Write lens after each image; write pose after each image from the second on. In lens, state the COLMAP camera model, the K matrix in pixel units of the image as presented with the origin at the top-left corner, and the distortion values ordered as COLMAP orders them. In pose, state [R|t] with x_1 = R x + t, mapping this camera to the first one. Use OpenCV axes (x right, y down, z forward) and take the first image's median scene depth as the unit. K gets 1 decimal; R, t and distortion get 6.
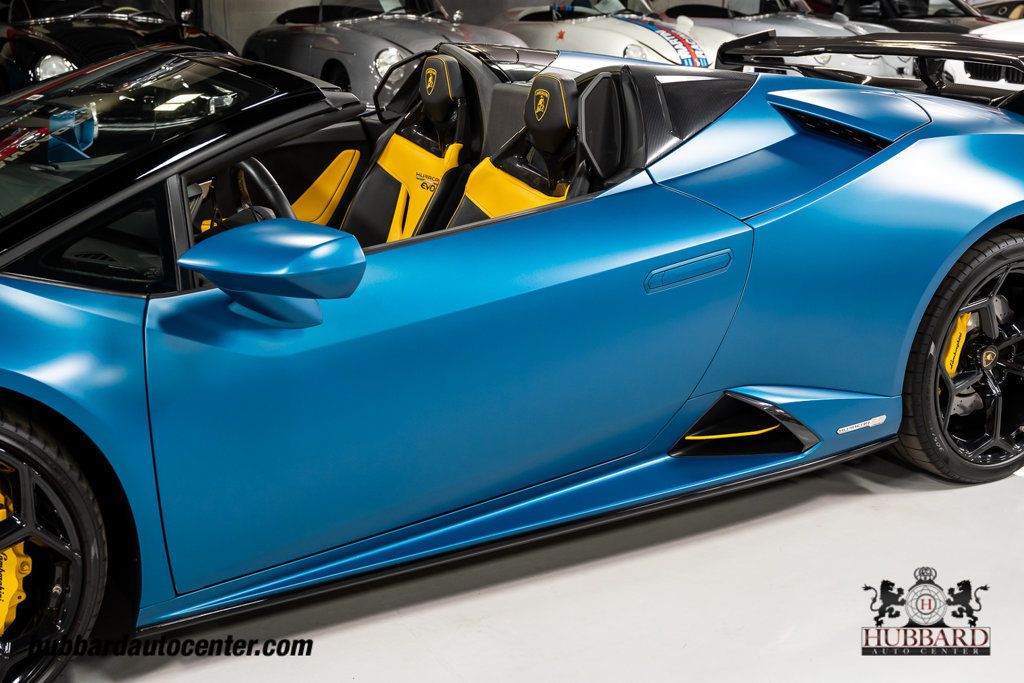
lens RADIAL K [[1244.1, 0, 511.5], [0, 1244.1, 346.4], [0, 0, 1]] dist [0.002453, 0.000000]
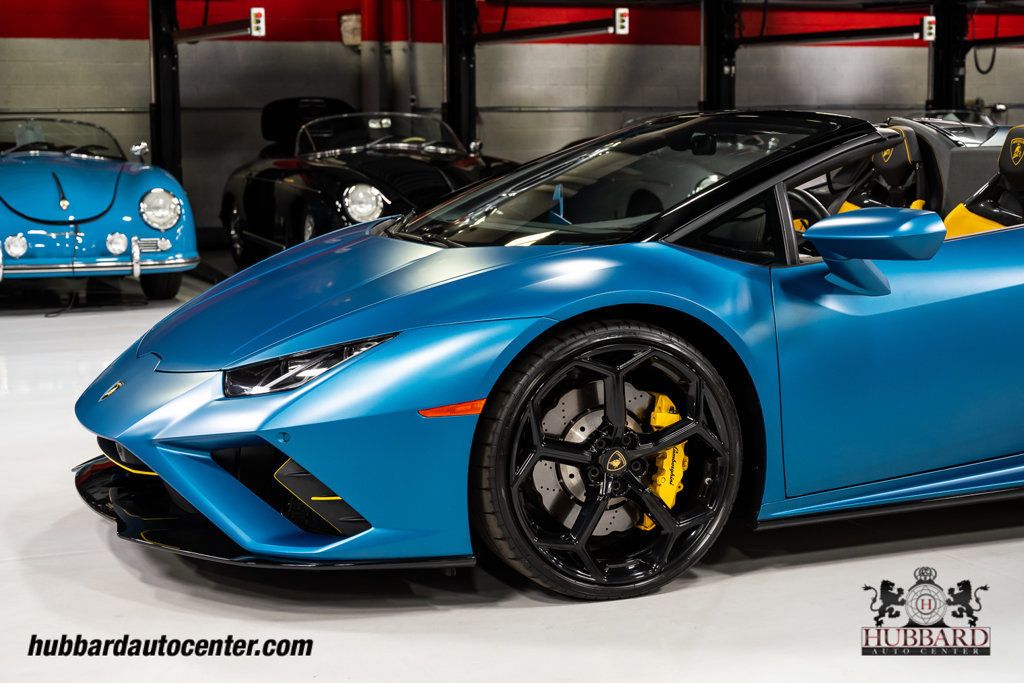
lens RADIAL K [[1732.9, 0, 513.7], [0, 1732.9, 343.8], [0, 0, 1]] dist [0.023657, 0.000000]
pose [[0.991286, -0.010981, -0.131272, -0.231210], [-0.010859, 0.986317, -0.164501, 0.253807], [0.131282, 0.164493, 0.977603, -0.614695]]
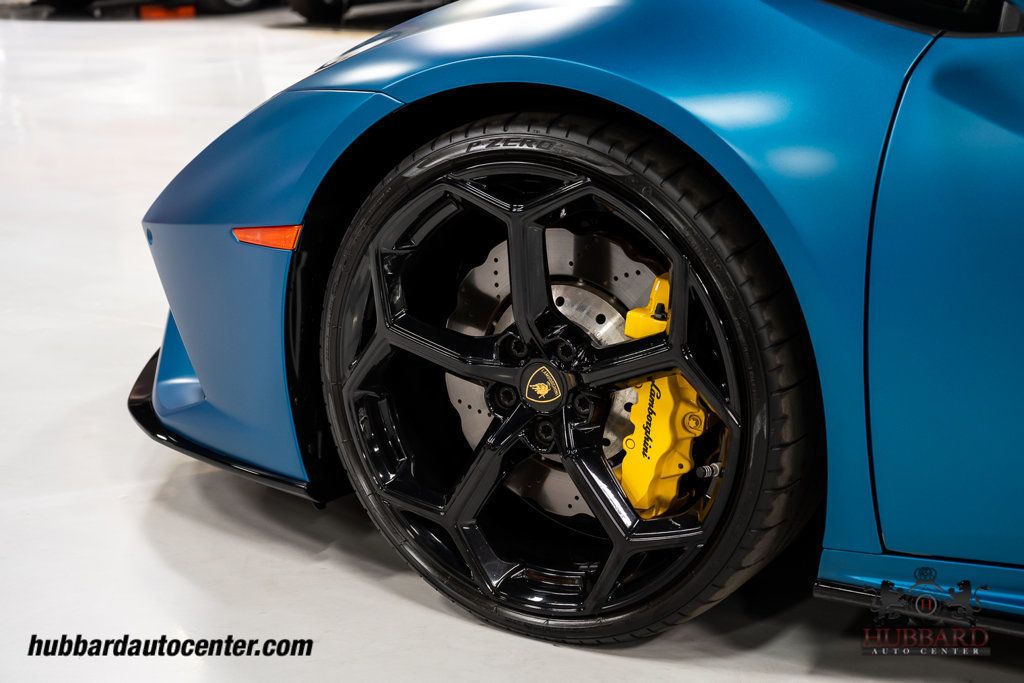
lens RADIAL K [[1688.3, 0, 514.9], [0, 1688.3, 345.1], [0, 0, 1]] dist [0.022524, 0.000000]
pose [[0.480941, 0.197873, -0.854132, 0.226514], [-0.220756, 0.970143, 0.100447, 0.048238], [0.848506, 0.140245, 0.510263, 0.323307]]
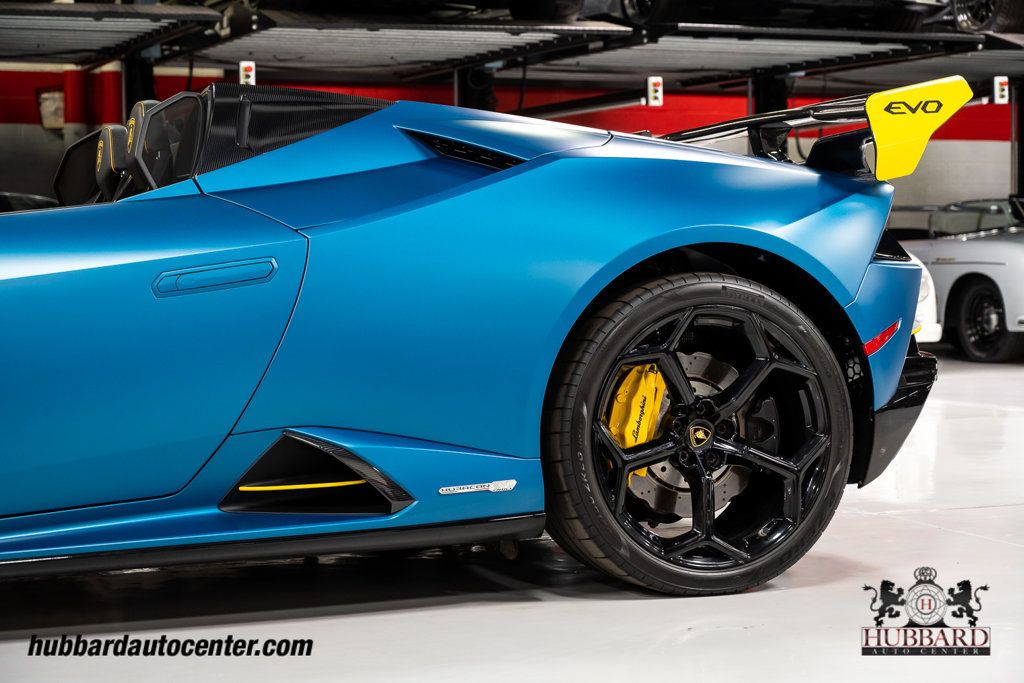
lens RADIAL K [[2031.7, 0, 512.2], [0, 2031.7, 342.5], [0, 0, 1]] dist [0.031955, 0.000000]
pose [[0.987560, -0.023210, -0.155517, 0.505949], [-0.017119, 0.967296, -0.253071, 0.303406], [0.156305, 0.252586, 0.954866, -0.287805]]
